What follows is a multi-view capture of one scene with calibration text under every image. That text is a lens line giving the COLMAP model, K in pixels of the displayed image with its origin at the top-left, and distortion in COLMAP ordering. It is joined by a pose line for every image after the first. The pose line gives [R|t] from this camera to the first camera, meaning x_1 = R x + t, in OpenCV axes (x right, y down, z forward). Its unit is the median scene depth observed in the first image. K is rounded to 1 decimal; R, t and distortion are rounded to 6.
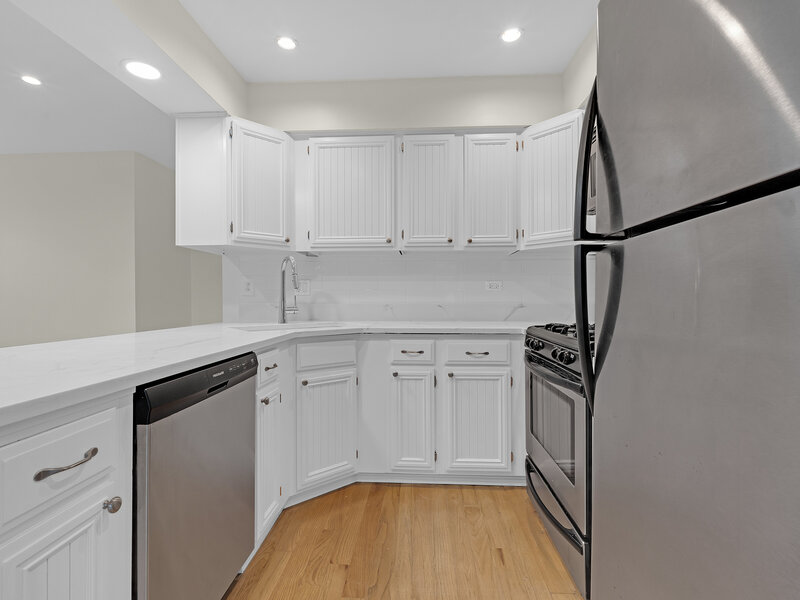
lens RADIAL K [[397.4, 0, 403.3], [0, 397.4, 300.7], [0, 0, 1]] dist [-0.002720, -0.000255]
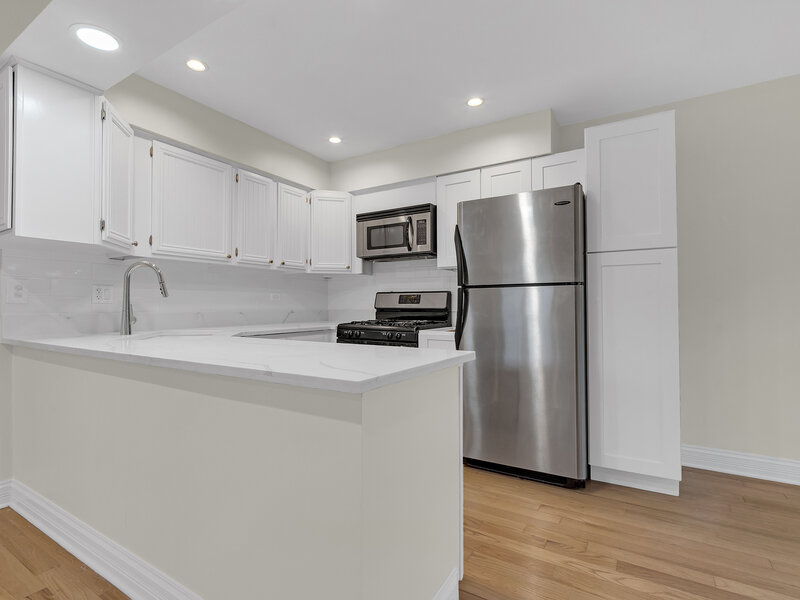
lens RADIAL K [[392.8, 0, 396.8], [0, 392.8, 300.1], [0, 0, 1]] dist [-0.008062, -0.000310]
pose [[0.482592, 0.011608, 0.875768, -0.889035], [0.003624, 0.999877, -0.015250, -0.006745], [-0.875838, 0.010534, 0.482491, 0.036663]]
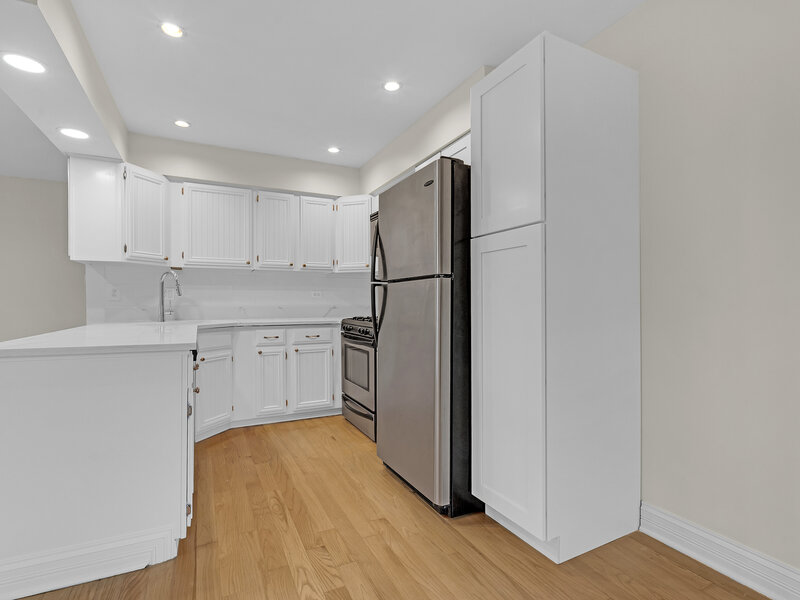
lens RADIAL K [[397.4, 0, 403.3], [0, 397.4, 300.7], [0, 0, 1]] dist [-0.002720, -0.000255]
pose [[0.869315, 0.000860, 0.494258, -0.291348], [0.002373, 0.999980, -0.005914, -0.003482], [-0.494253, 0.006314, 0.869295, -0.593623]]
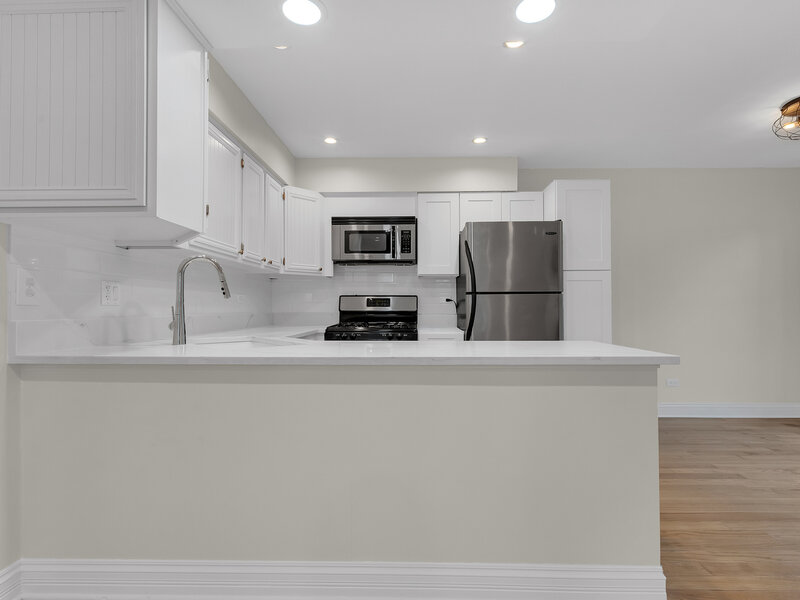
lens RADIAL K [[397.4, 0, 403.3], [0, 397.4, 300.7], [0, 0, 1]] dist [-0.002720, -0.000255]
pose [[-0.012488, 0.018522, 0.999750, -1.178775], [0.002059, 0.999827, -0.018498, -0.009892], [-0.999920, 0.001827, -0.012524, 0.675517]]
